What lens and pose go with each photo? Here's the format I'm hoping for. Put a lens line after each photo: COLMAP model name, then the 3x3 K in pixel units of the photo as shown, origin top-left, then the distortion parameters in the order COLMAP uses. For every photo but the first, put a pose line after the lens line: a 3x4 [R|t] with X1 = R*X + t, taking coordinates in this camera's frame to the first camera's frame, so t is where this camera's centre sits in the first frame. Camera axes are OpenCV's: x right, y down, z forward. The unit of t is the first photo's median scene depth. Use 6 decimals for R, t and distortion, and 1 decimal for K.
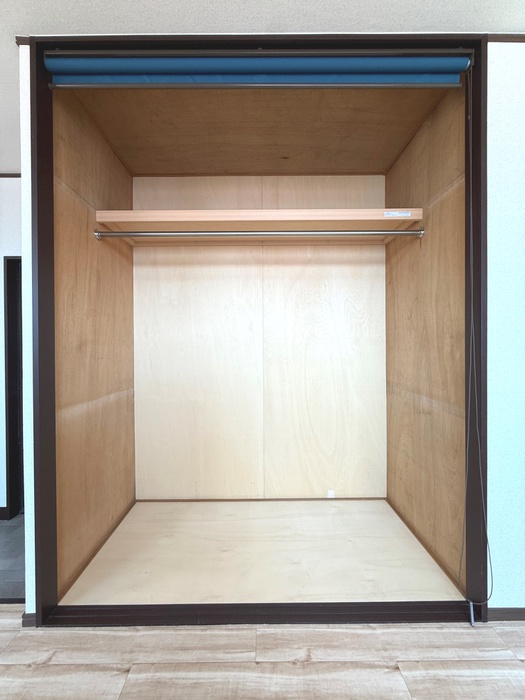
lens RADIAL K [[278.2, 0, 263.2], [0, 278.2, 345.4], [0, 0, 1]] dist [0.000735, -0.000880]
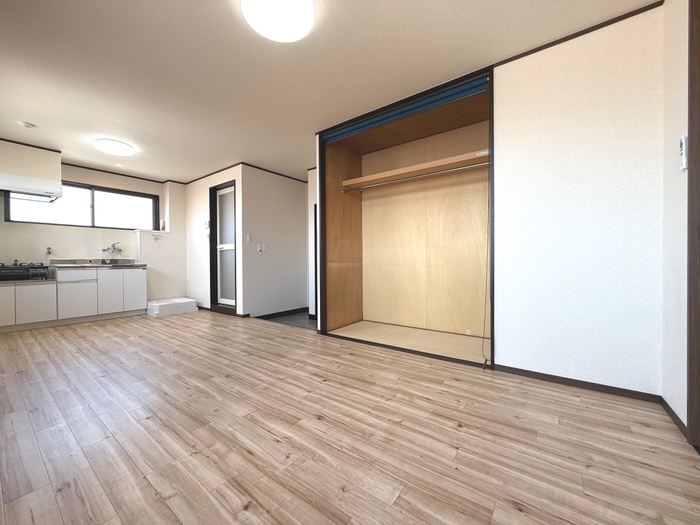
lens RADIAL K [[278.2, 0, 346.0], [0, 278.2, 257.5], [0, 0, 1]] dist [0.000735, -0.000880]
pose [[0.792529, -0.004795, -0.609816, 0.683968], [0.002849, 0.999987, -0.004160, 0.128521], [0.609828, 0.001559, 0.792532, -0.668486]]
